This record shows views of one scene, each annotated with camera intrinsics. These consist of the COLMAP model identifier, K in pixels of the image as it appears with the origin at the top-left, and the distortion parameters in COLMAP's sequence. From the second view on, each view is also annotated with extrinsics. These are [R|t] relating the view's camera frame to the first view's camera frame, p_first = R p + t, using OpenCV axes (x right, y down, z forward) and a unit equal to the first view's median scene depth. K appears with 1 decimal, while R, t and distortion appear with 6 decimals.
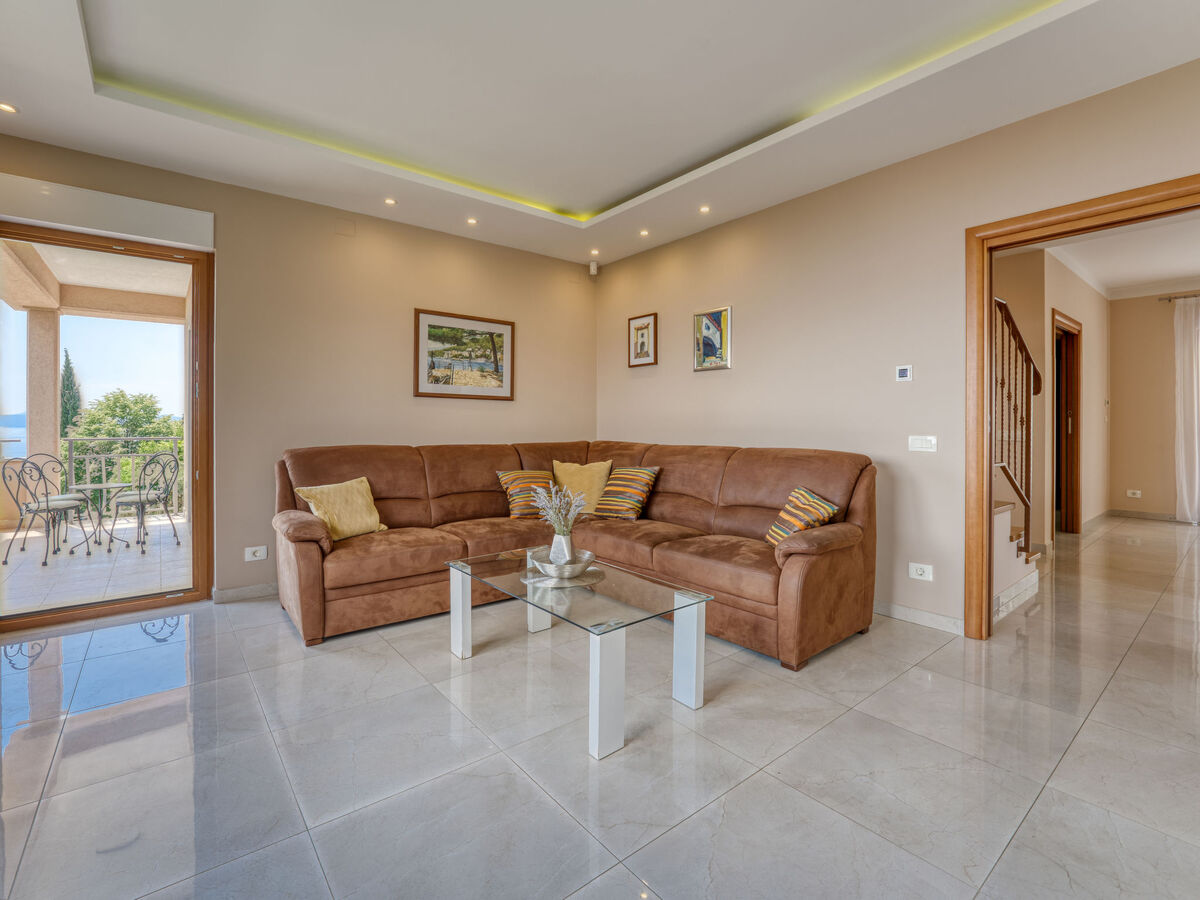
lens RADIAL K [[559.1, 0, 601.4], [0, 559.1, 424.3], [0, 0, 1]] dist [-0.013352, 0.001600]
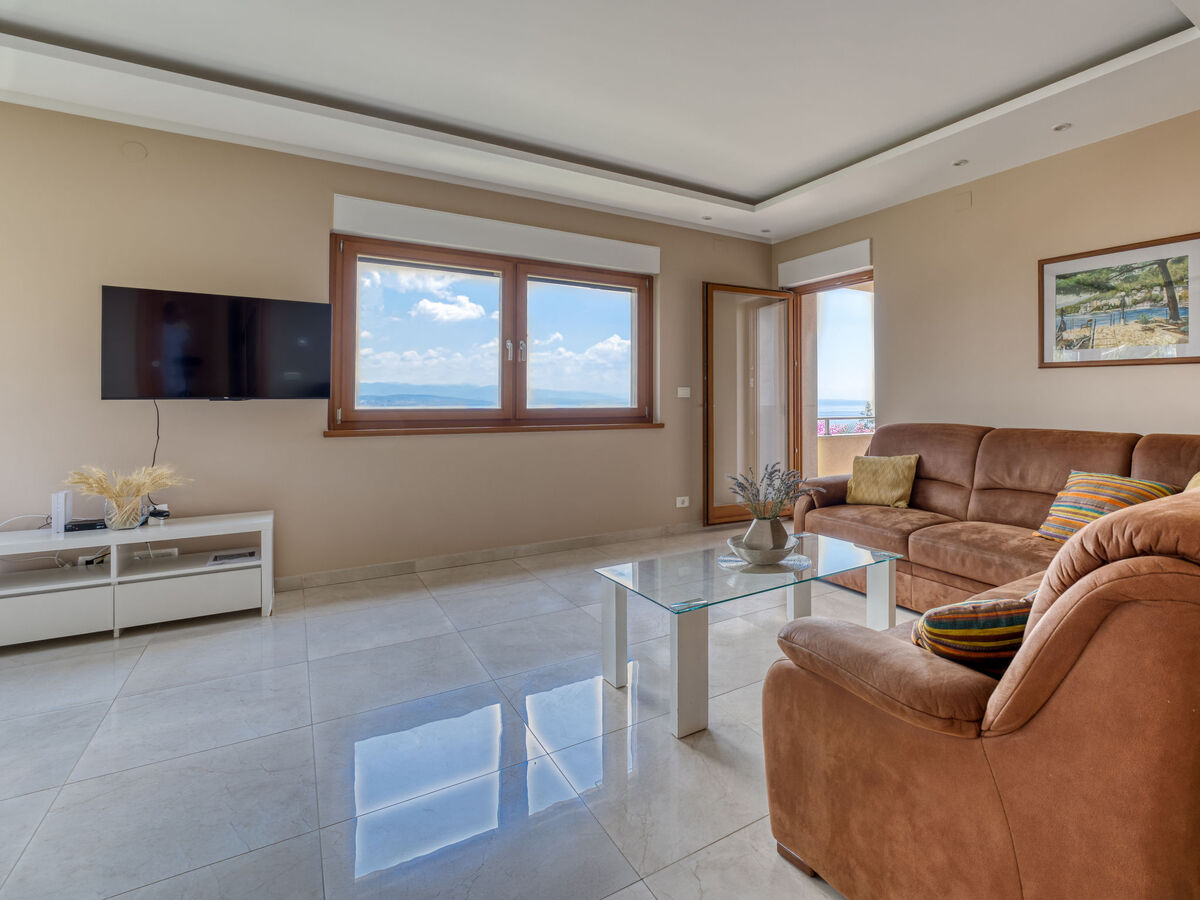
lens RADIAL K [[559.1, 0, 676.3], [0, 559.1, 389.2], [0, 0, 1]] dist [-0.013352, 0.001600]
pose [[-0.071131, -0.021206, -0.997242, 0.495786], [-0.003994, 0.999772, -0.020975, 0.000153], [0.997459, 0.002491, -0.071200, 0.509970]]
